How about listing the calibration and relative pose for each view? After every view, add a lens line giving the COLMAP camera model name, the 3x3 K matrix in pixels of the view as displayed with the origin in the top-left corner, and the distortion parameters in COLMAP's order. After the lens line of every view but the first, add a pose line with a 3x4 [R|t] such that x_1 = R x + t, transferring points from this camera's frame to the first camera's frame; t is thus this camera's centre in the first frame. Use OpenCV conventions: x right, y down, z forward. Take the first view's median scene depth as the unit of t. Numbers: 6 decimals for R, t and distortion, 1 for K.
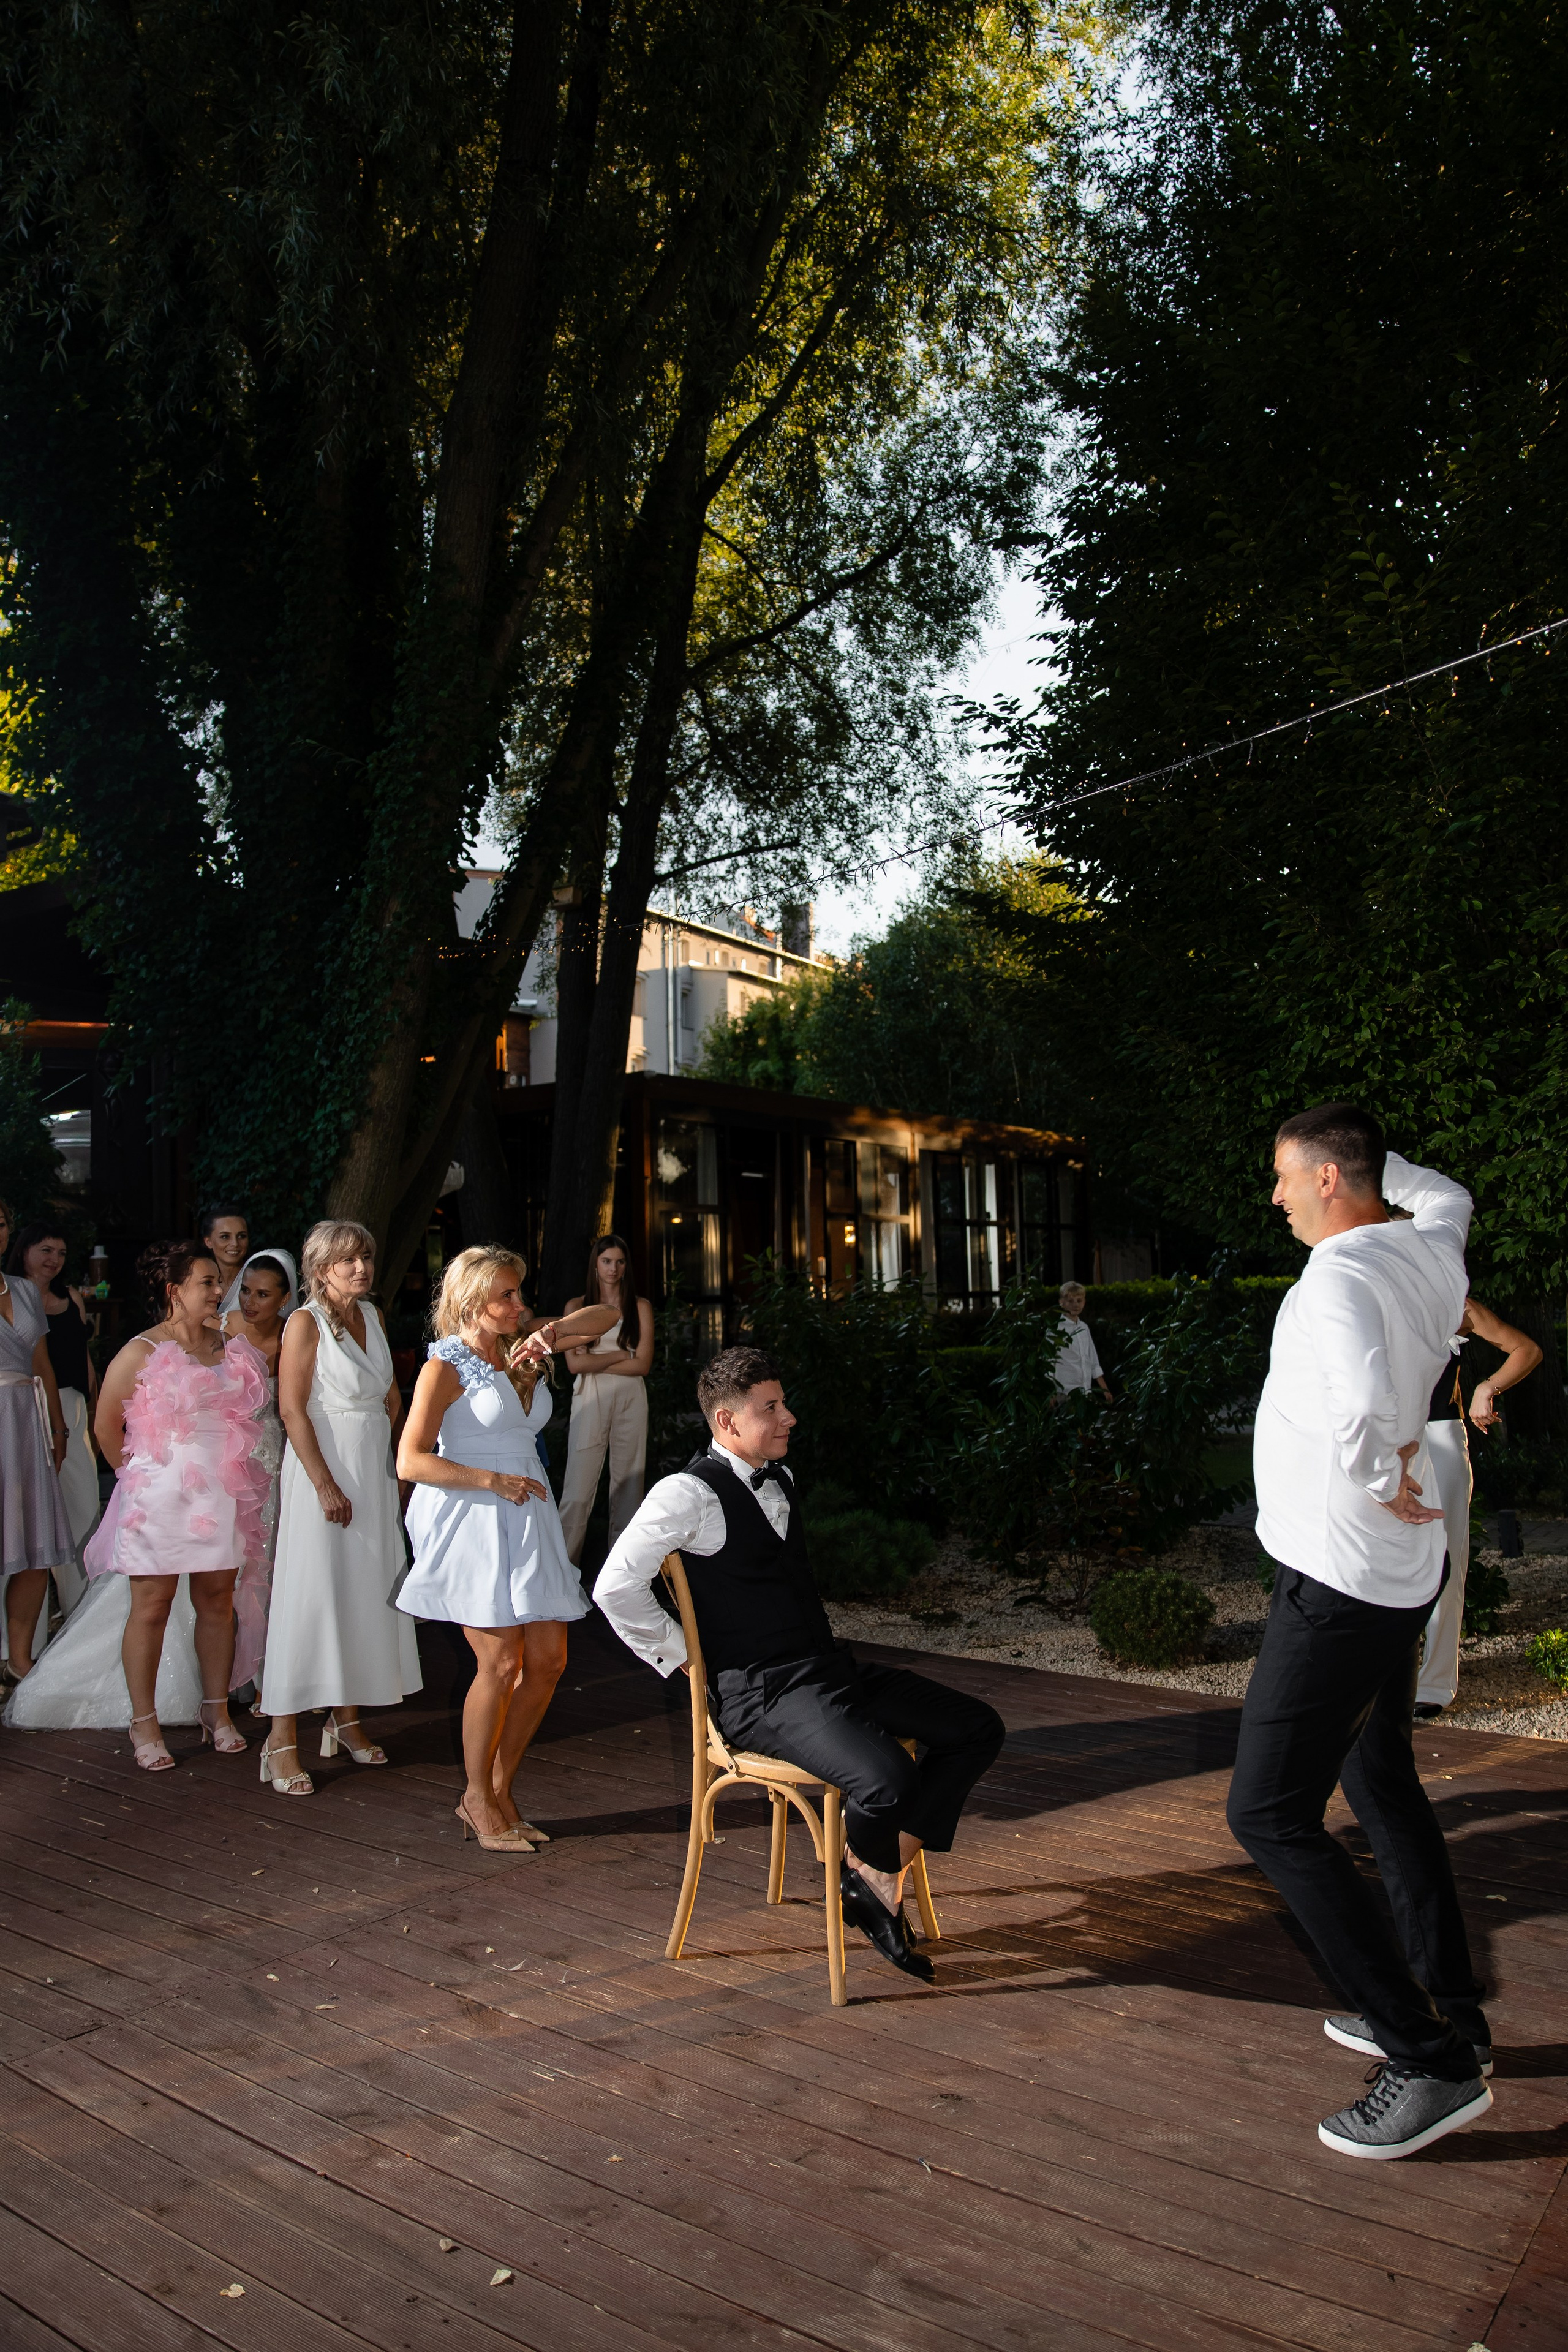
lens RADIAL K [[1640.2, 0, 784.5], [0, 1640.2, 1173.3], [0, 0, 1]] dist [-0.009672, 0.004171]
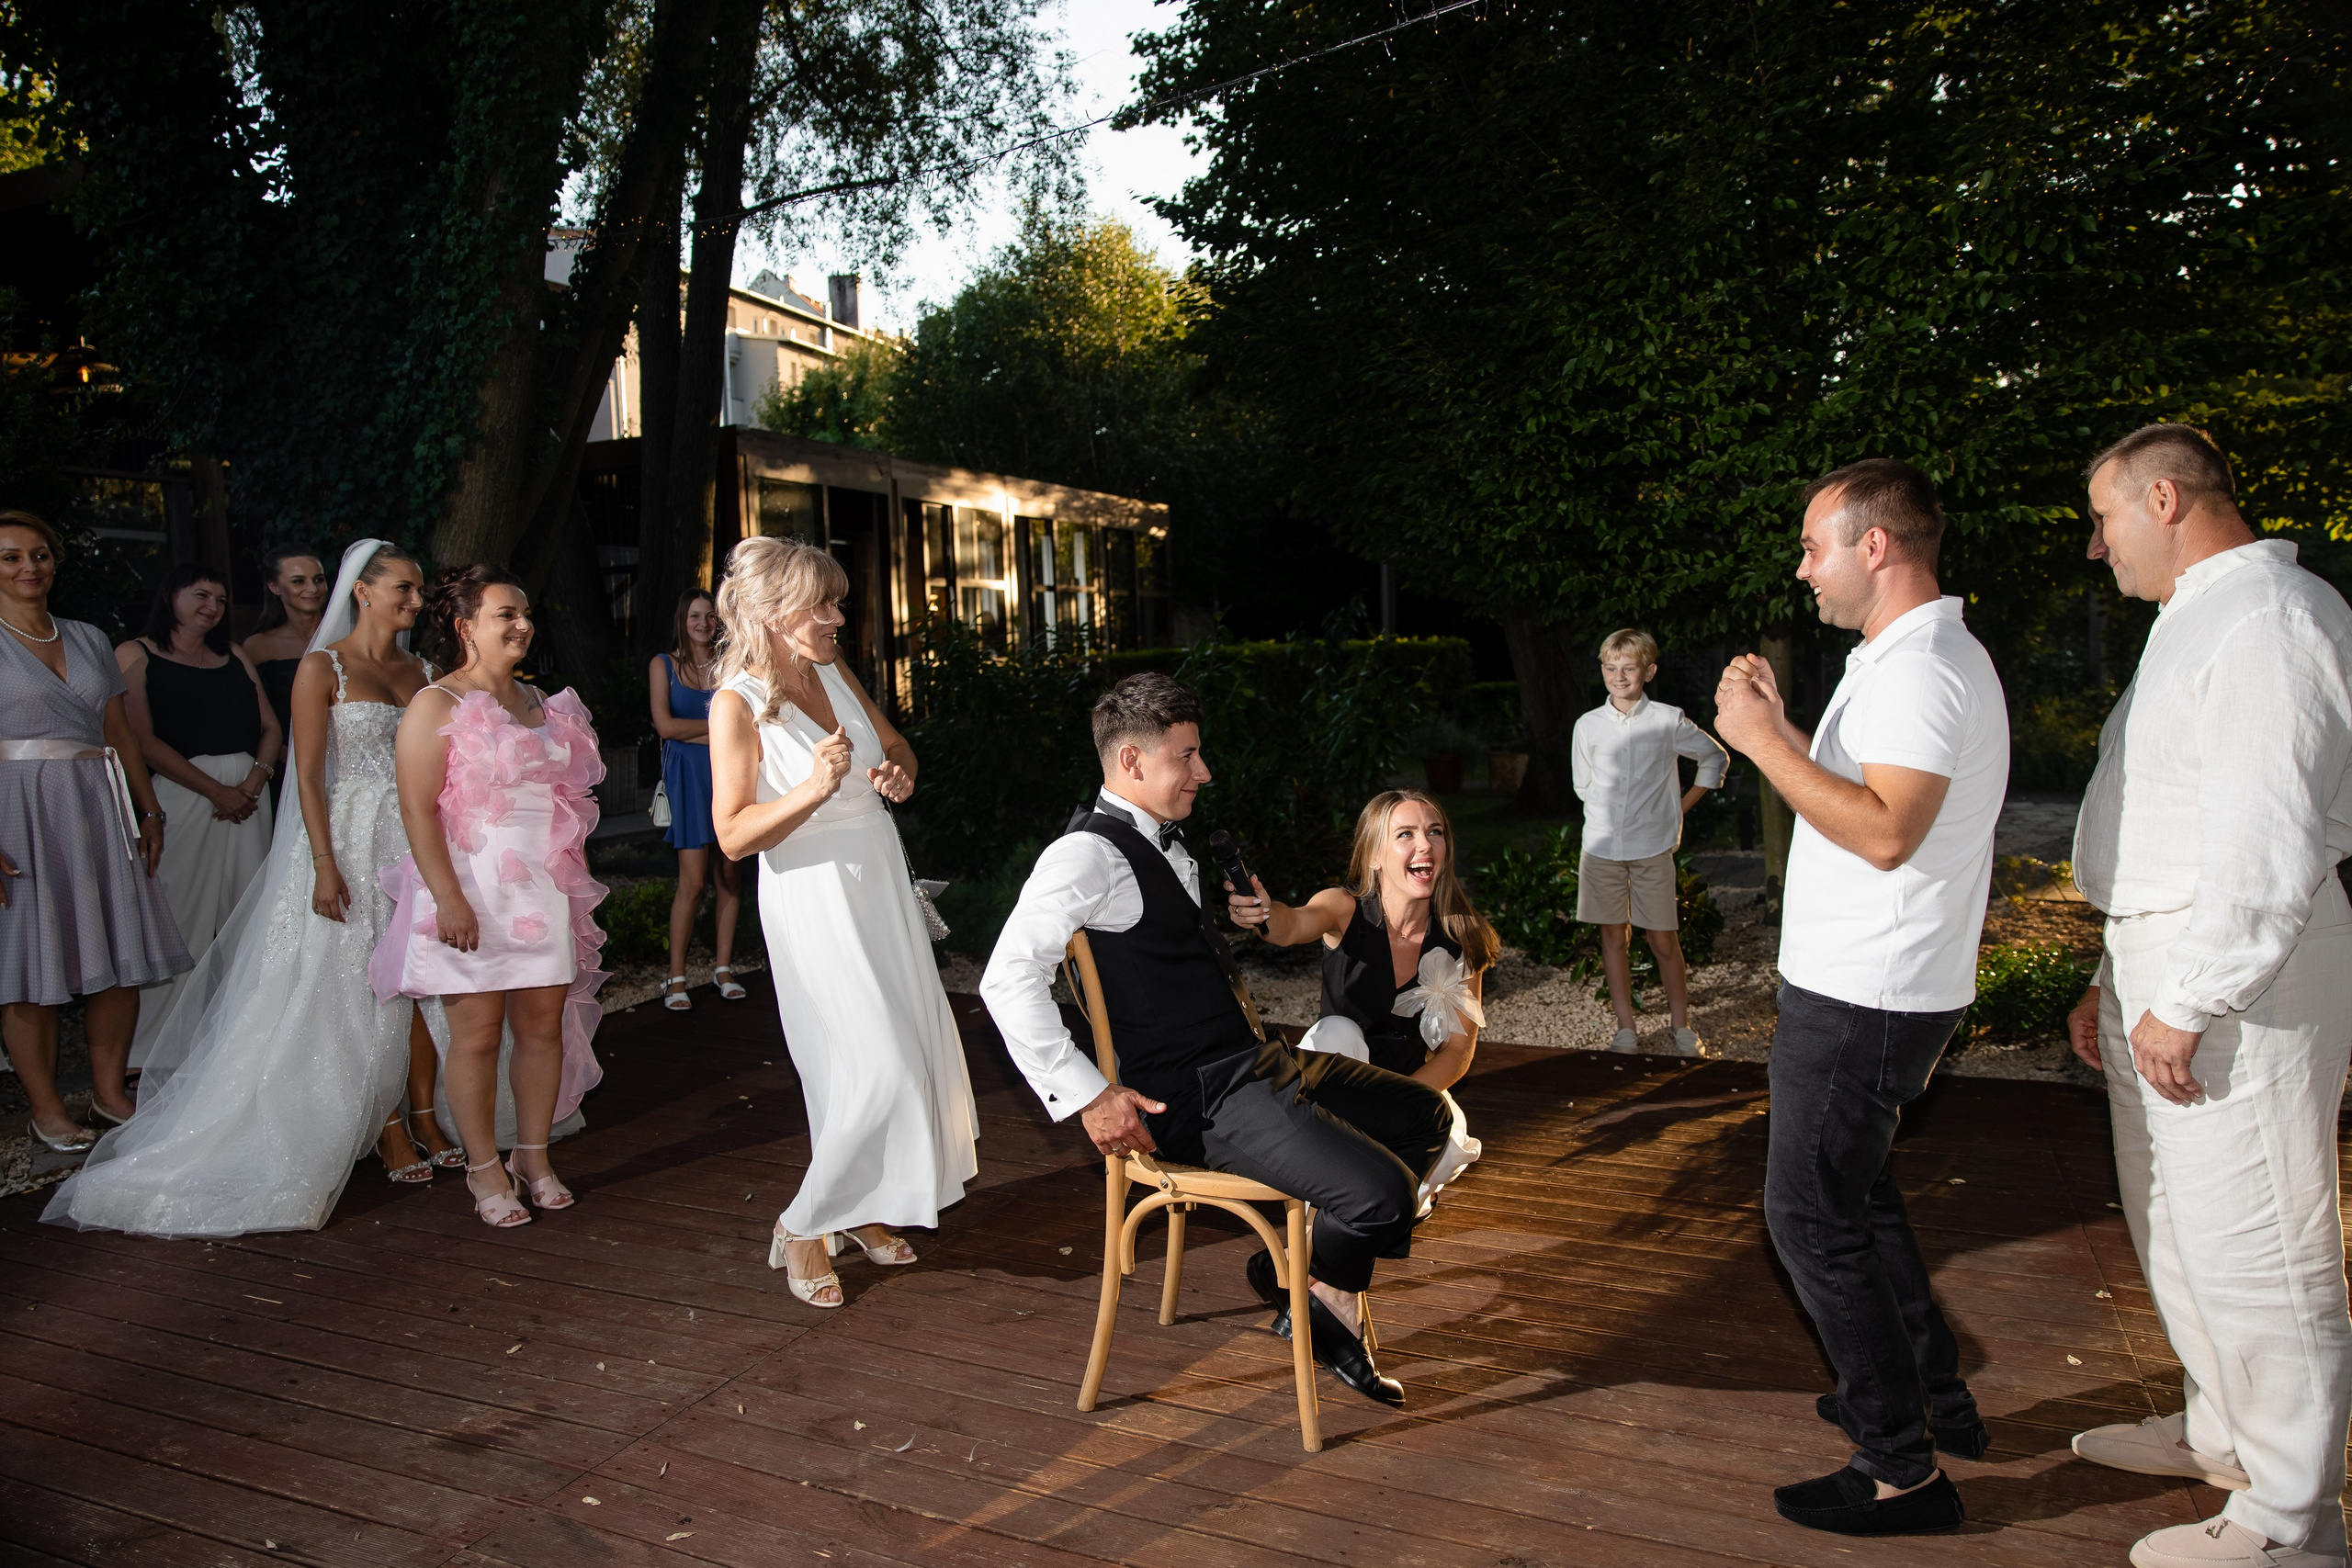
lens RADIAL K [[1550.3, 0, 1165.2], [0, 1550.3, 784.1], [0, 0, 1]] dist [-0.000814, 0.003000]
pose [[0.977721, -0.030100, 0.207737, -0.097428], [-0.000991, 0.988992, 0.147965, 0.026772], [-0.209904, -0.144874, 0.966929, 0.148636]]
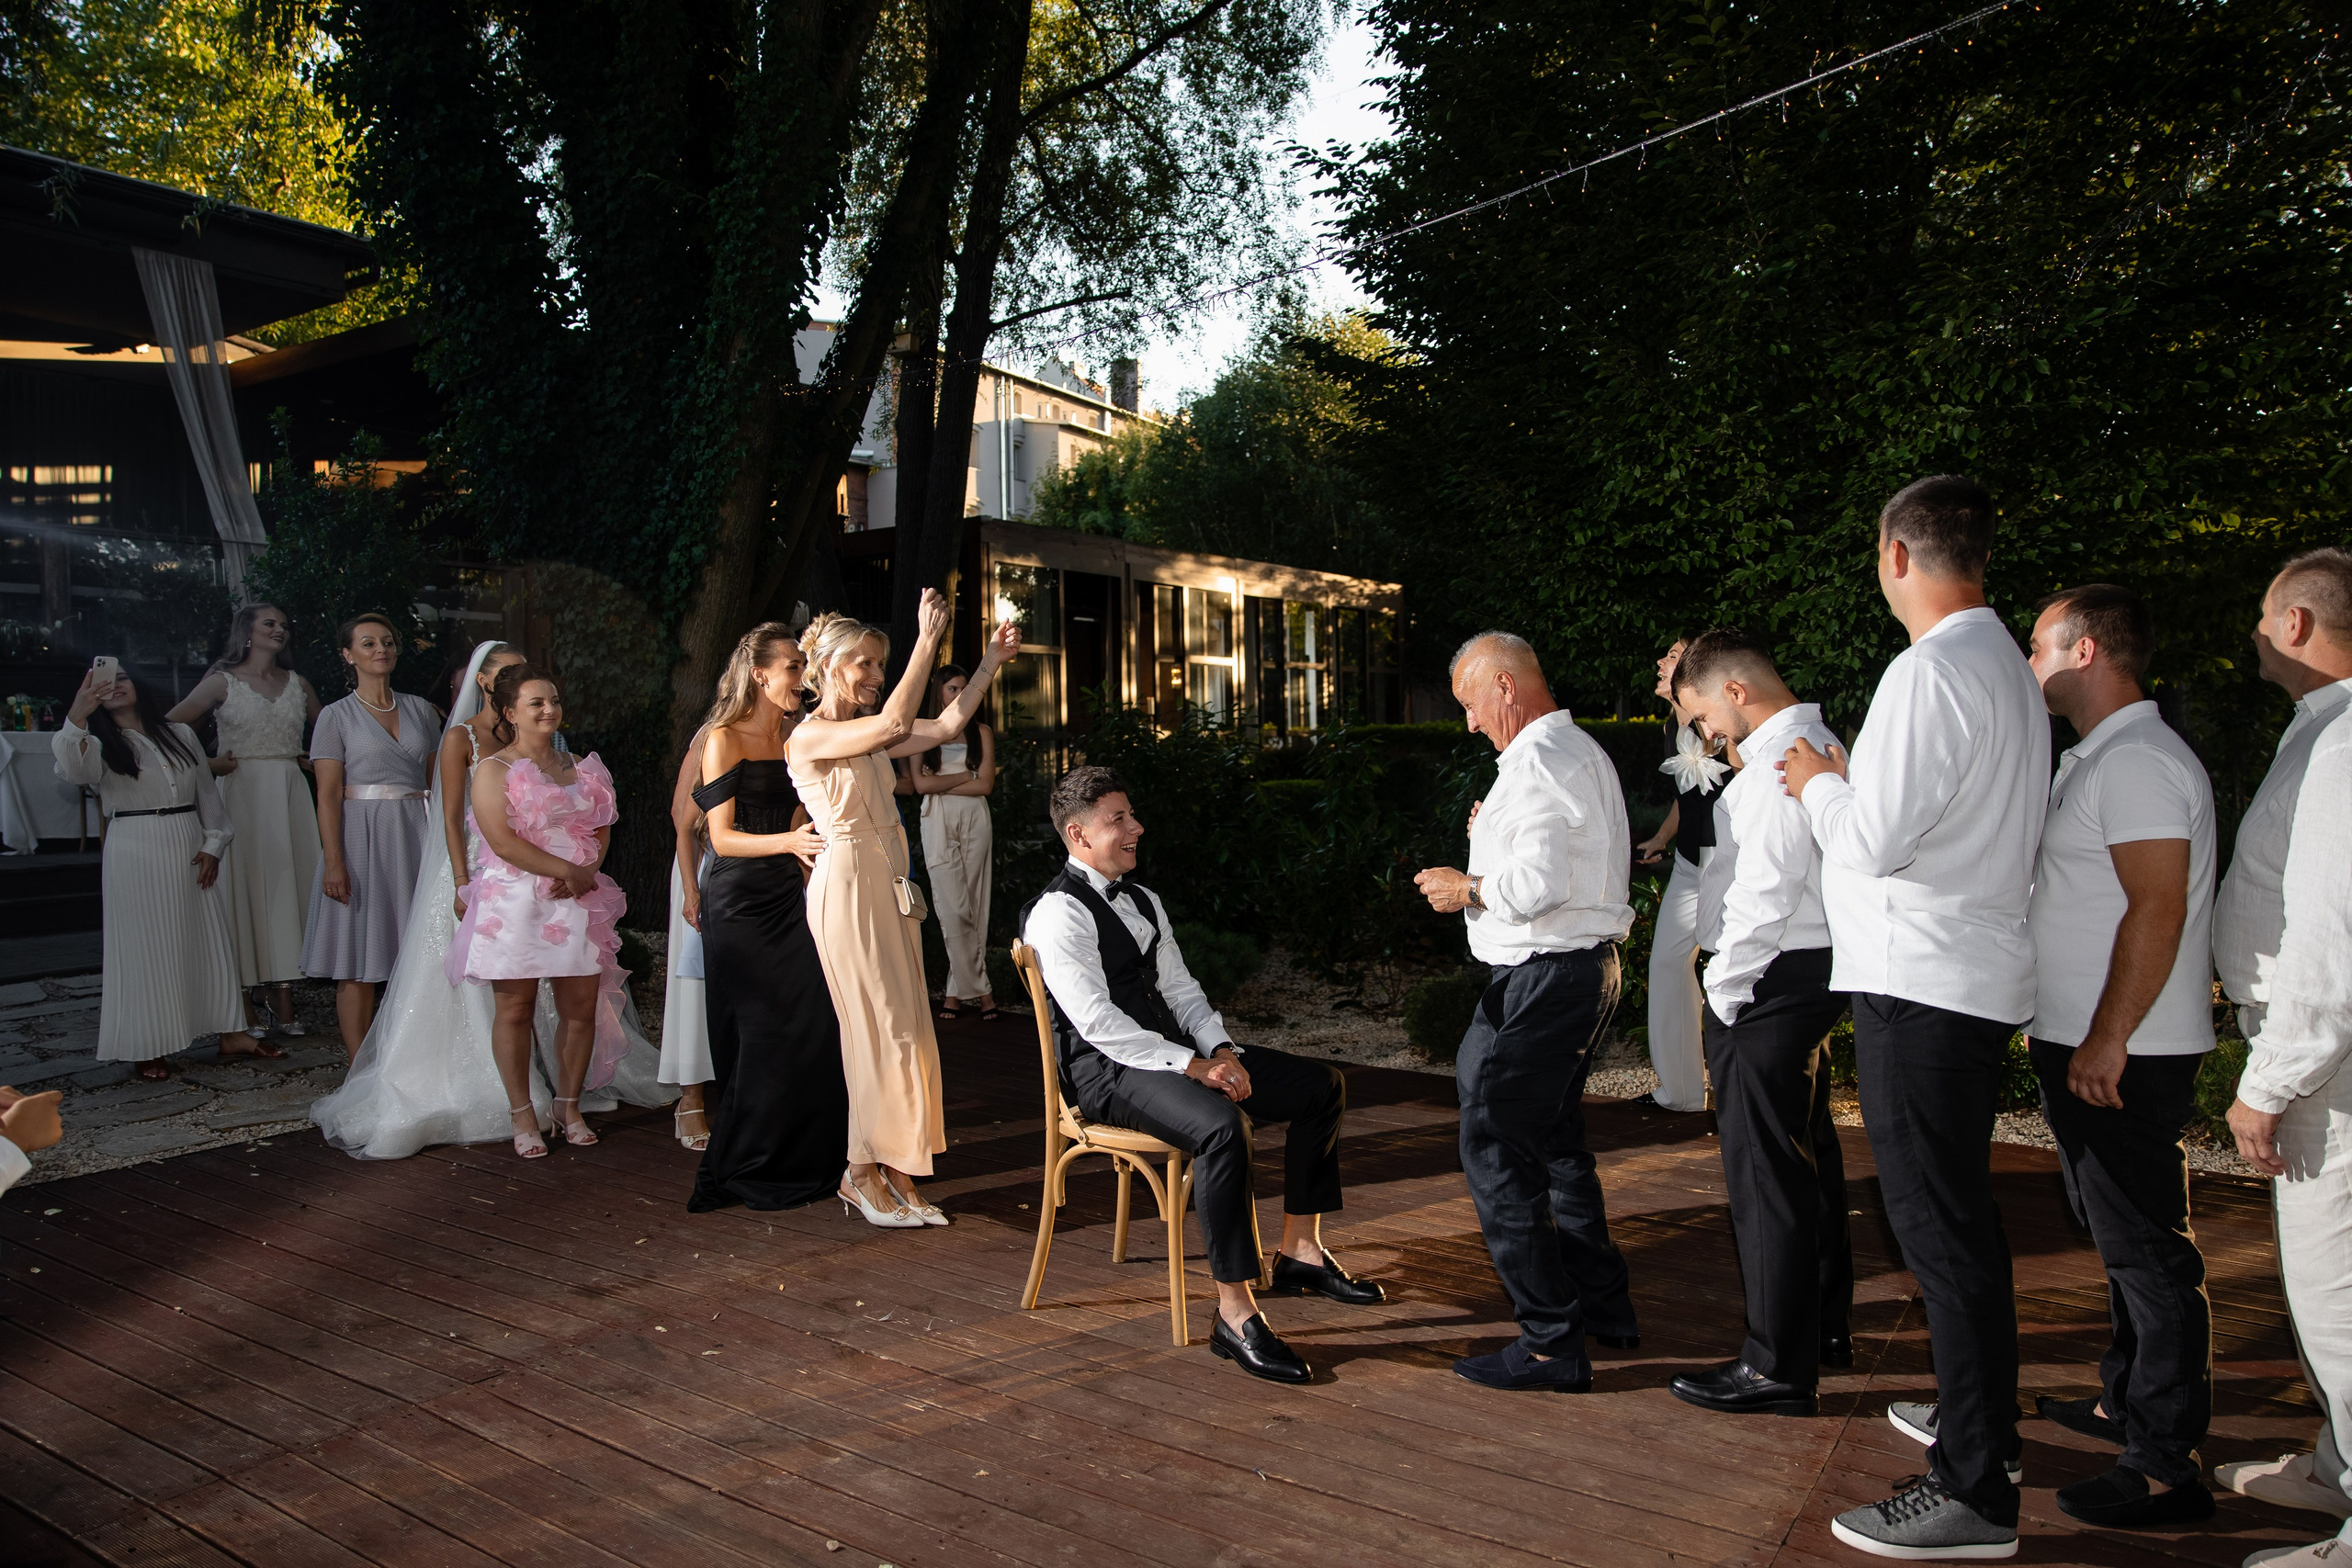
lens RADIAL K [[1552.1, 0, 1176.0], [0, 1552.1, 784.0], [0, 0, 1]] dist [-0.009697, 0.006051]
pose [[0.999146, 0.001879, 0.041268, -0.006686], [-0.006138, 0.994631, 0.103303, 0.011227], [-0.040852, -0.103468, 0.993793, -0.000897]]
